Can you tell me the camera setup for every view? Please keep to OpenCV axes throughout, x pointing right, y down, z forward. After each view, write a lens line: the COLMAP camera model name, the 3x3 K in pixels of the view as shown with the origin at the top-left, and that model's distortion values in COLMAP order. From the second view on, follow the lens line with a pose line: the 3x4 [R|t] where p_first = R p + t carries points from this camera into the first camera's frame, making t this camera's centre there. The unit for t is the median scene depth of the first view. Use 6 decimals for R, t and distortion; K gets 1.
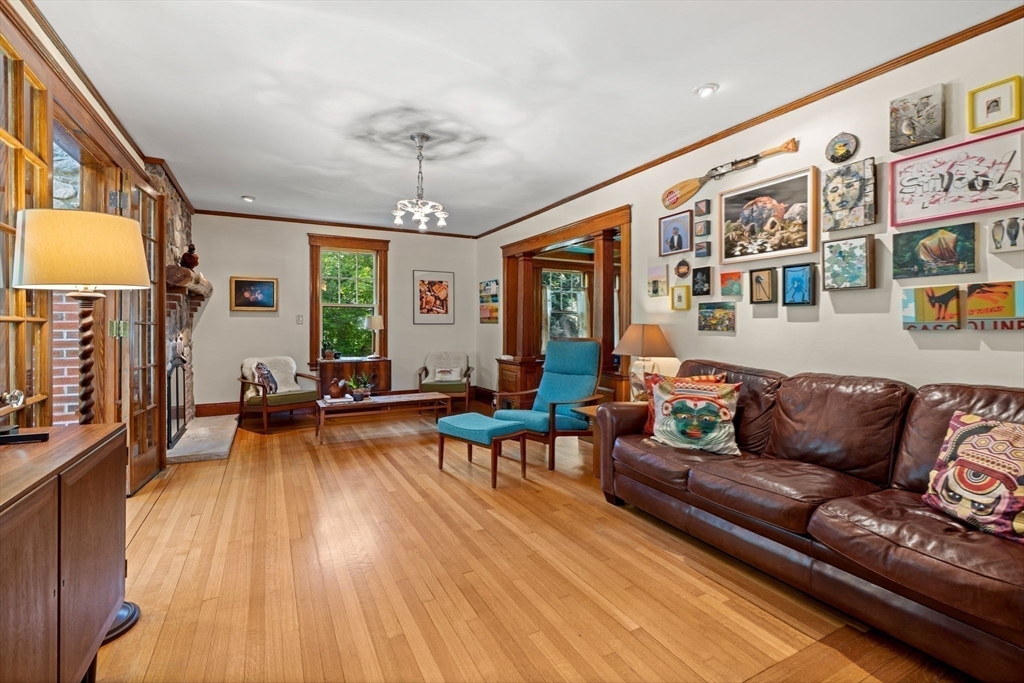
lens RADIAL K [[463.5, 0, 503.7], [0, 463.5, 332.5], [0, 0, 1]] dist [-0.004789, 0.000815]
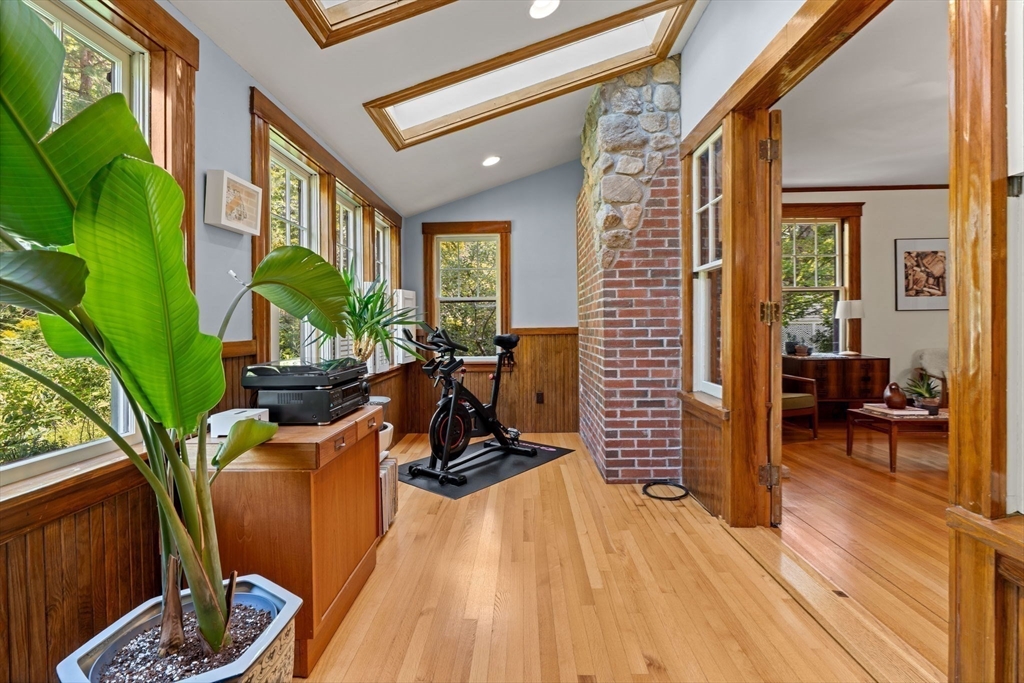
lens RADIAL K [[463.5, 0, 507.8], [0, 463.5, 328.3], [0, 0, 1]] dist [-0.004789, 0.000815]
pose [[0.878622, -0.007182, -0.477464, -0.471799], [0.006455, 0.999974, -0.003163, 0.010432], [0.477474, -0.000303, 0.878646, 0.048466]]
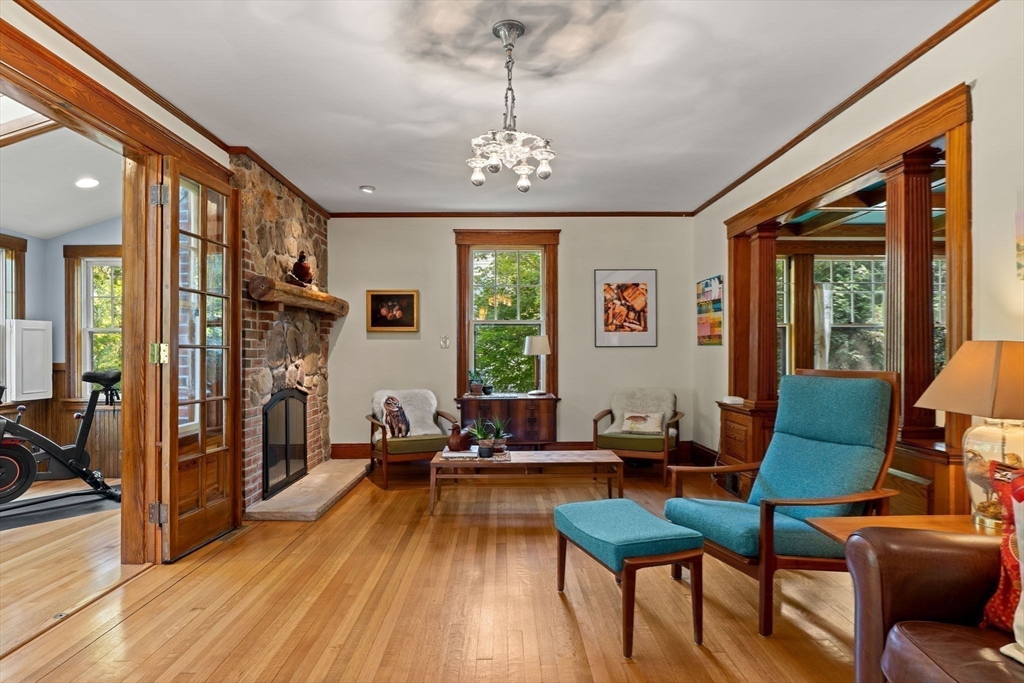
lens RADIAL K [[570.5, 0, 505.2], [0, 570.5, 354.5], [0, 0, 1]] dist [-0.001145, 0.003445]
pose [[0.892204, -0.000400, -0.451633, 0.086942], [-0.002966, 0.999973, -0.006745, -0.000849], [0.451624, 0.007358, 0.892178, 0.211040]]
